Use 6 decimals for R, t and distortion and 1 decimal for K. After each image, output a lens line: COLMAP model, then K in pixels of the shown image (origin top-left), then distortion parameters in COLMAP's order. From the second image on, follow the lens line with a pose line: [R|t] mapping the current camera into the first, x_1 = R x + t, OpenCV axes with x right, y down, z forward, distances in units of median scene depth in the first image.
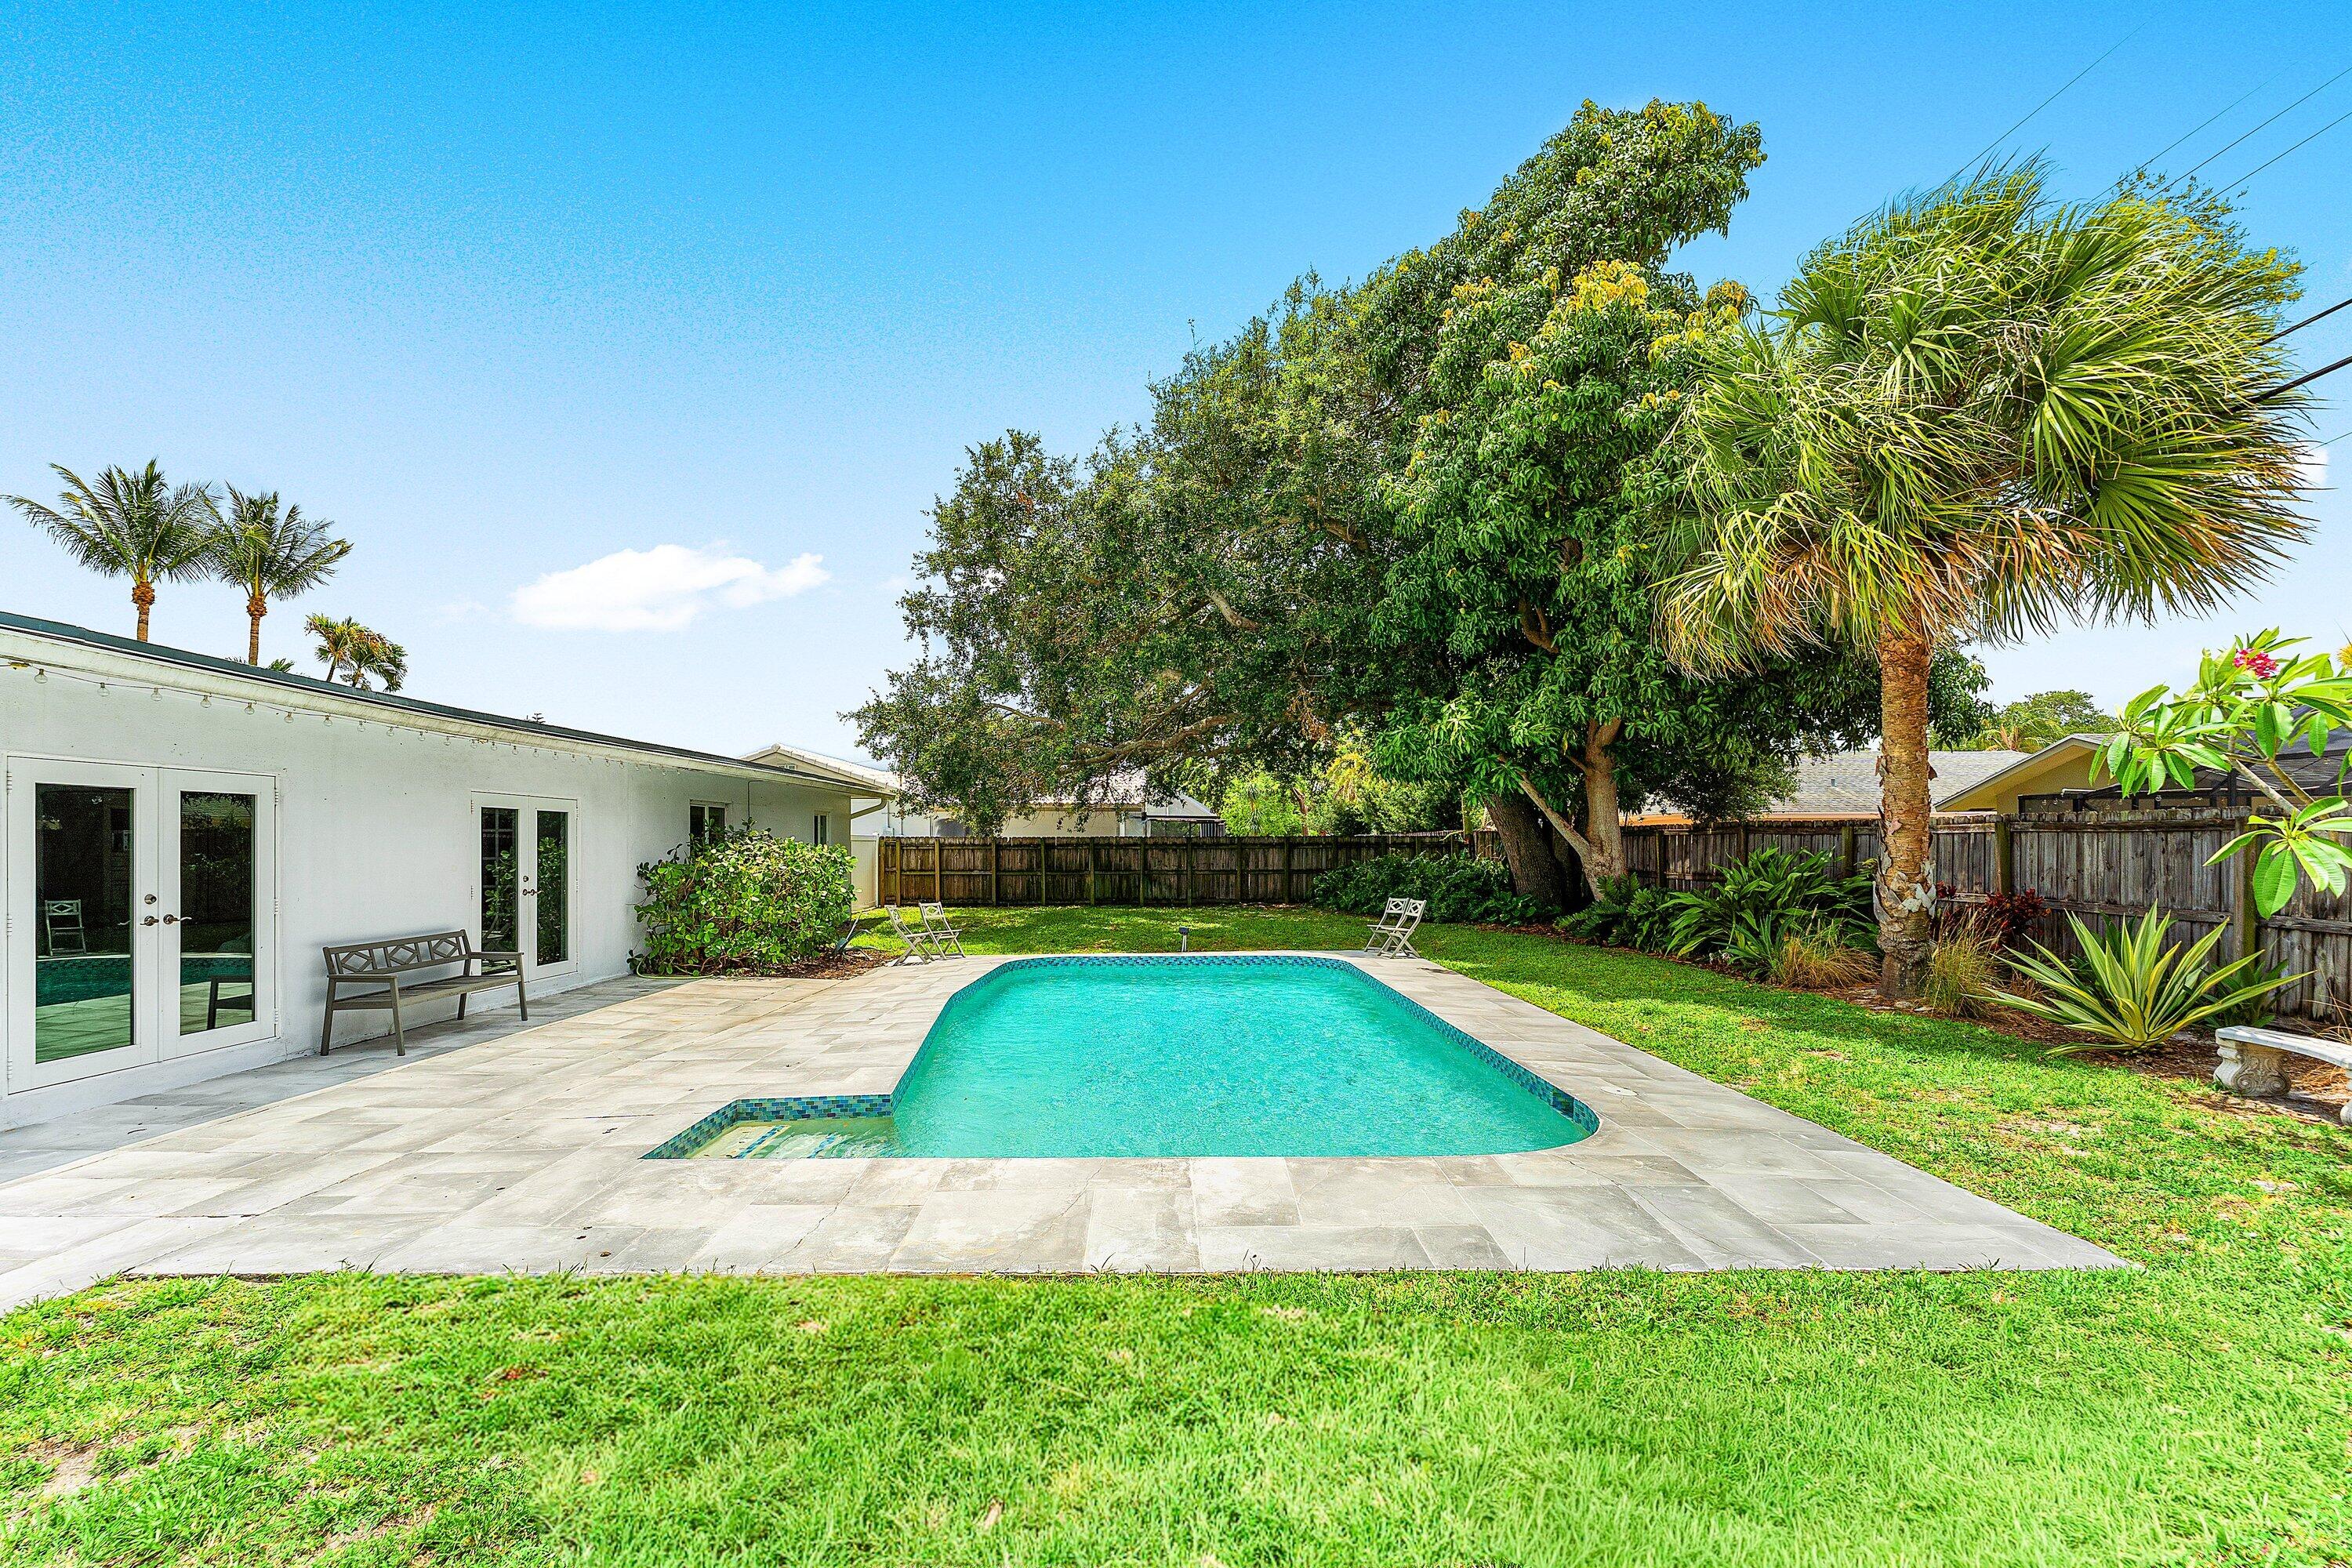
lens RADIAL K [[981.4, 0, 1164.8], [0, 981.4, 846.3], [0, 0, 1]] dist [-0.003027, -0.000162]
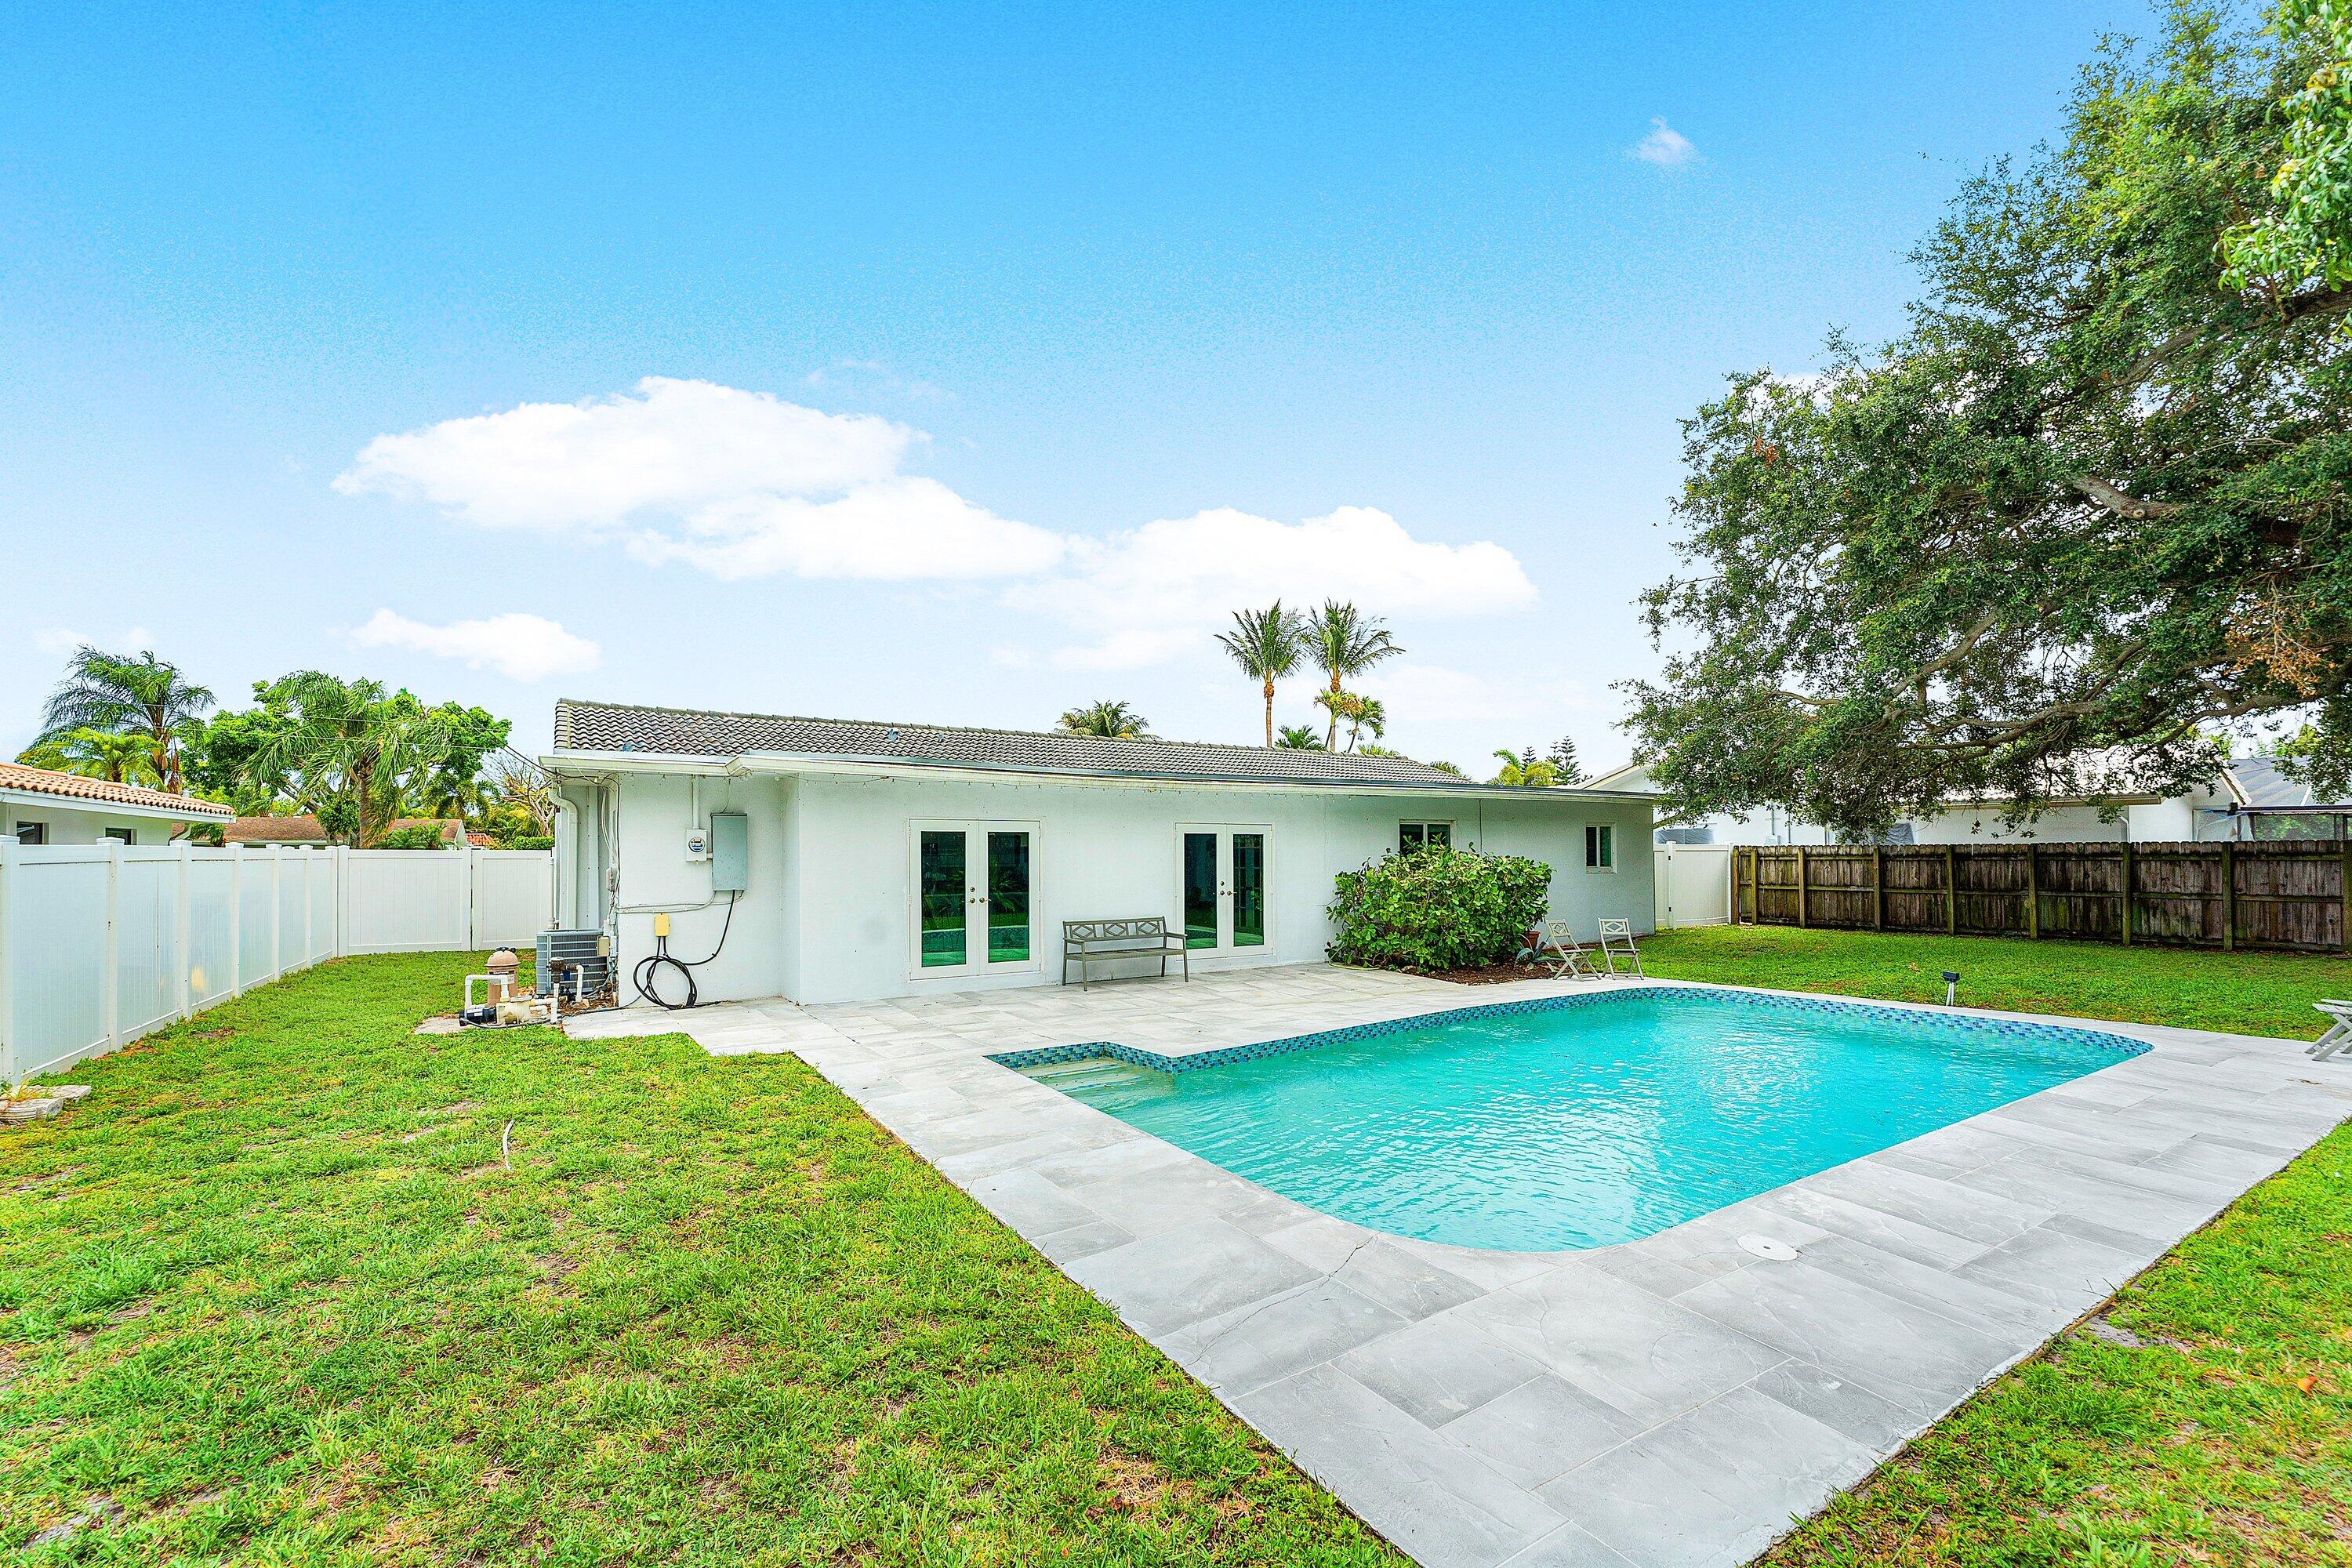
lens RADIAL K [[981.4, 0, 1164.8], [0, 981.4, 846.3], [0, 0, 1]] dist [-0.003027, -0.000162]
pose [[0.526679, -0.009319, -0.850013, 0.386521], [0.003062, 0.999954, -0.009066, -0.005785], [0.850058, 0.002172, 0.526684, 0.151785]]
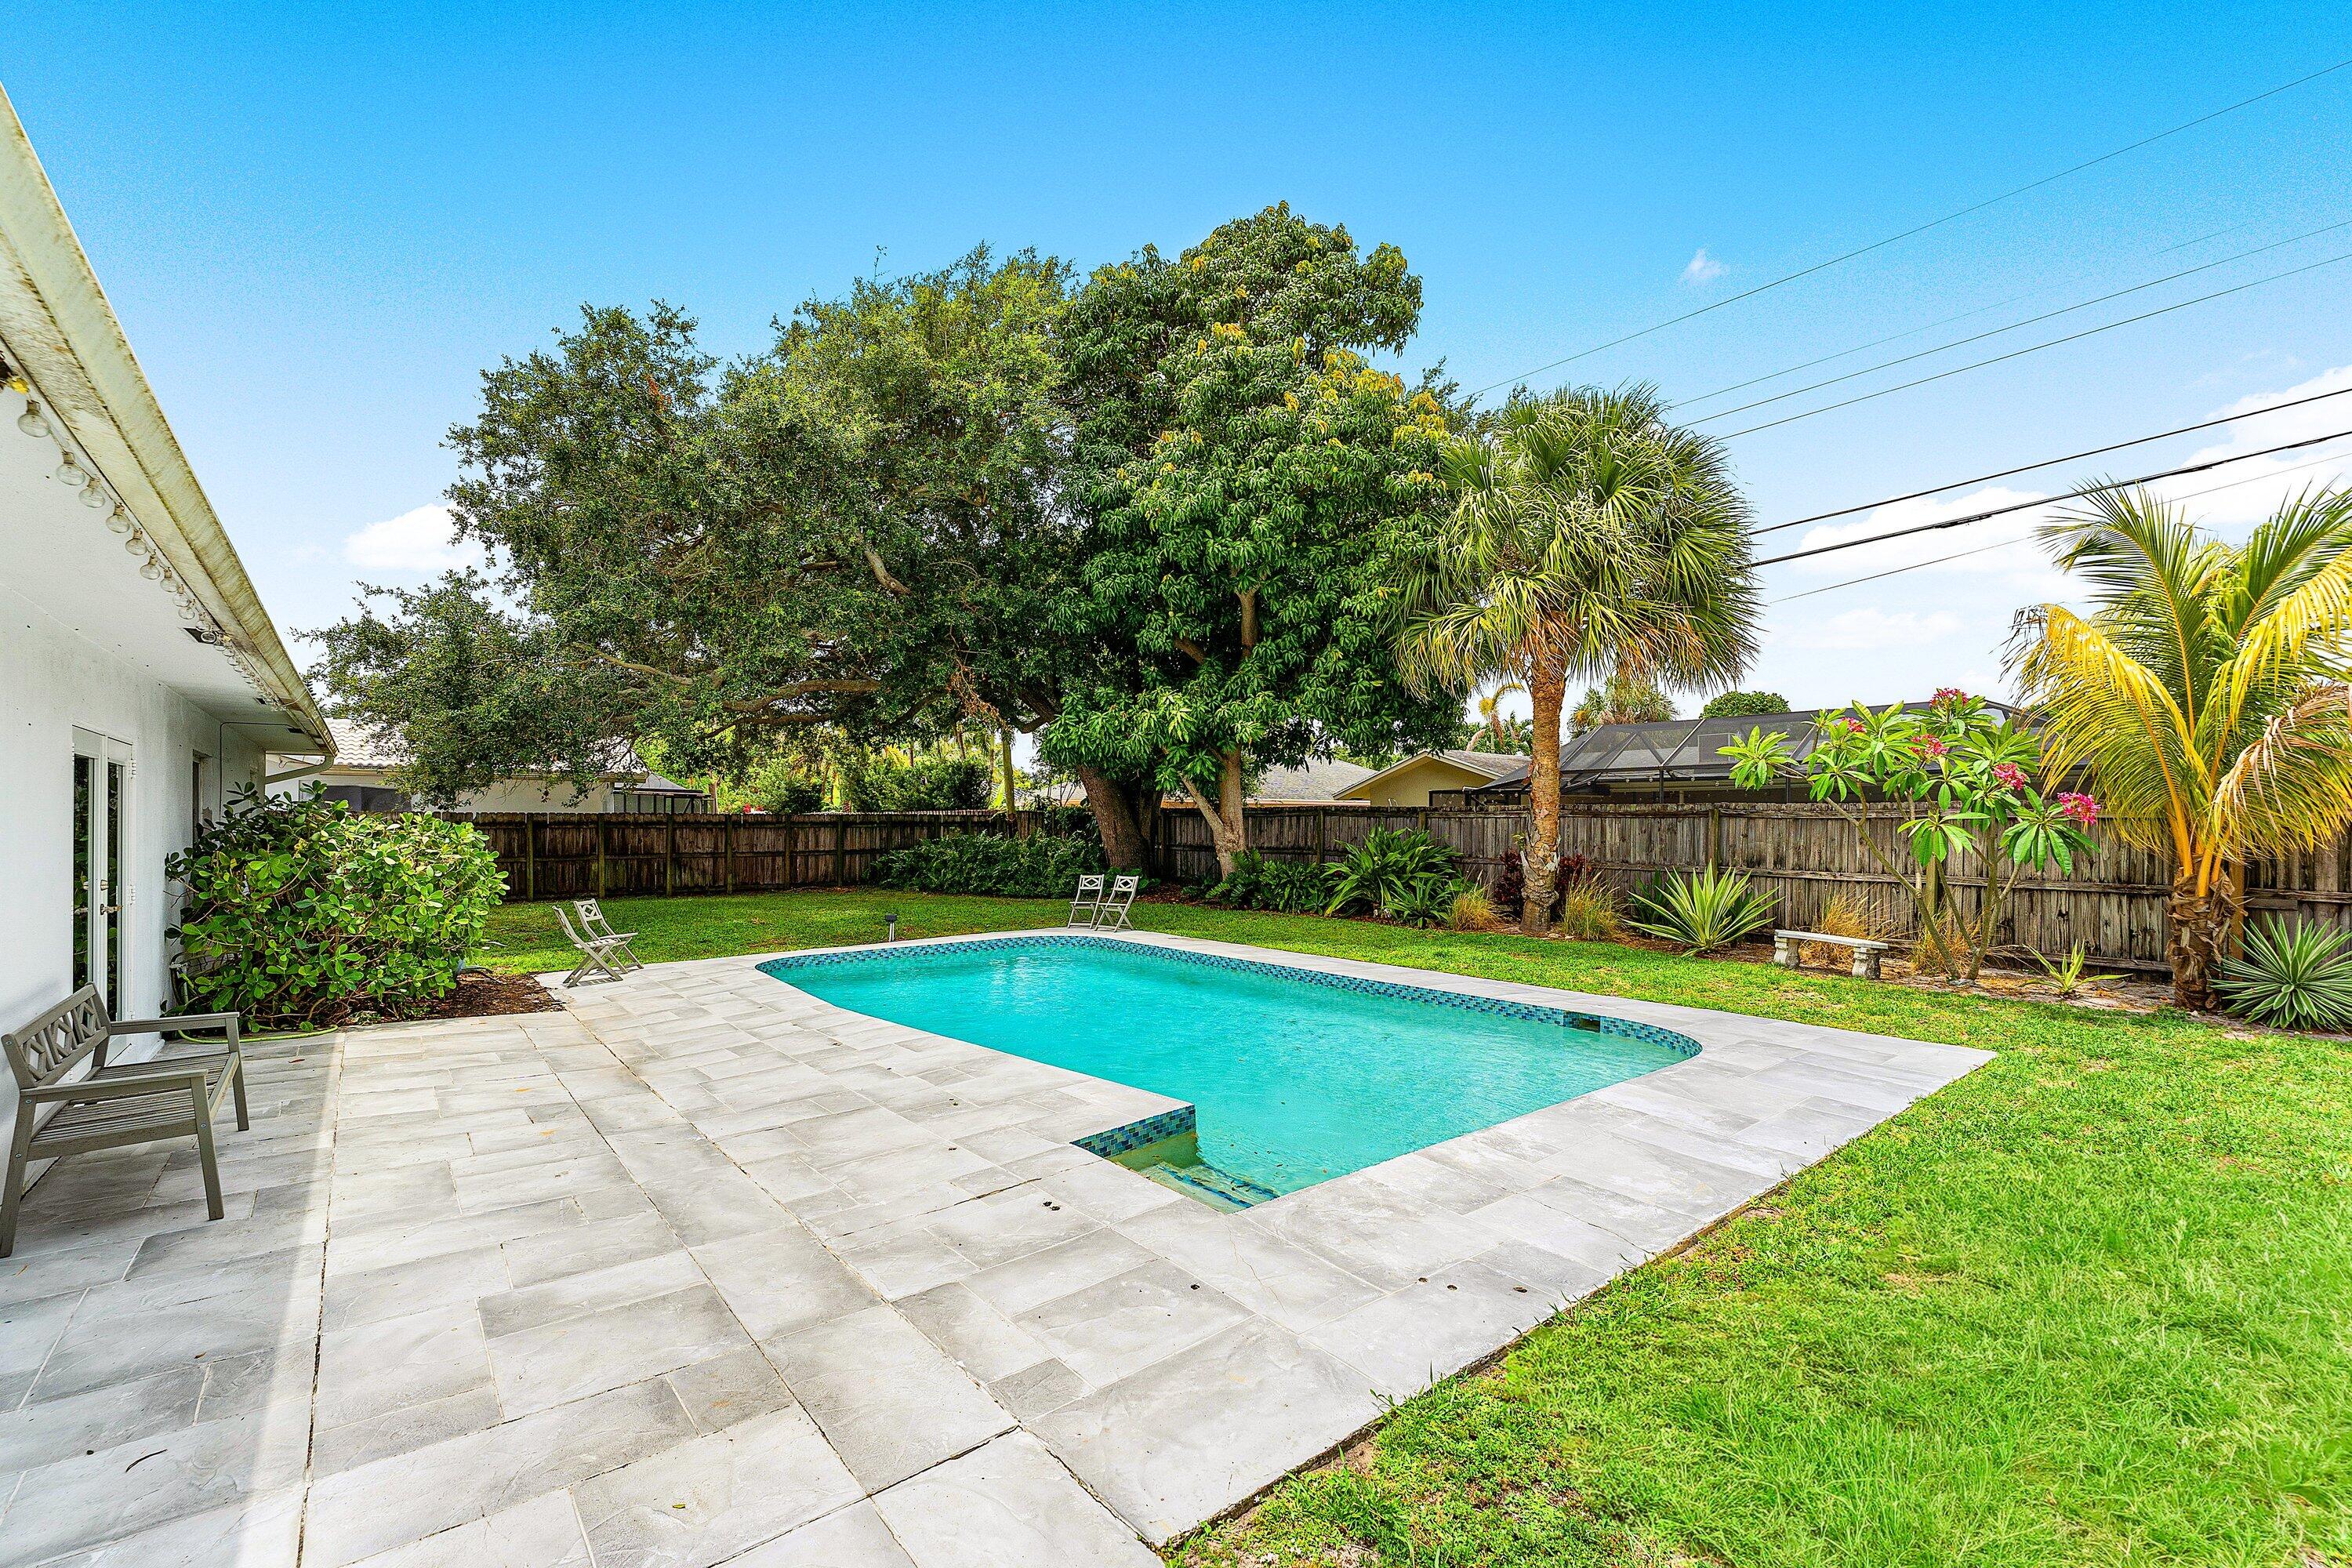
lens RADIAL K [[980.1, 0, 1164.4], [0, 980.1, 824.1], [0, 0, 1]] dist [-0.000045, -0.000126]
pose [[0.782478, 0.001421, 0.622677, -0.410511], [-0.001143, 0.999999, -0.000845, -0.001060], [-0.622678, -0.000050, 0.782479, 0.151837]]
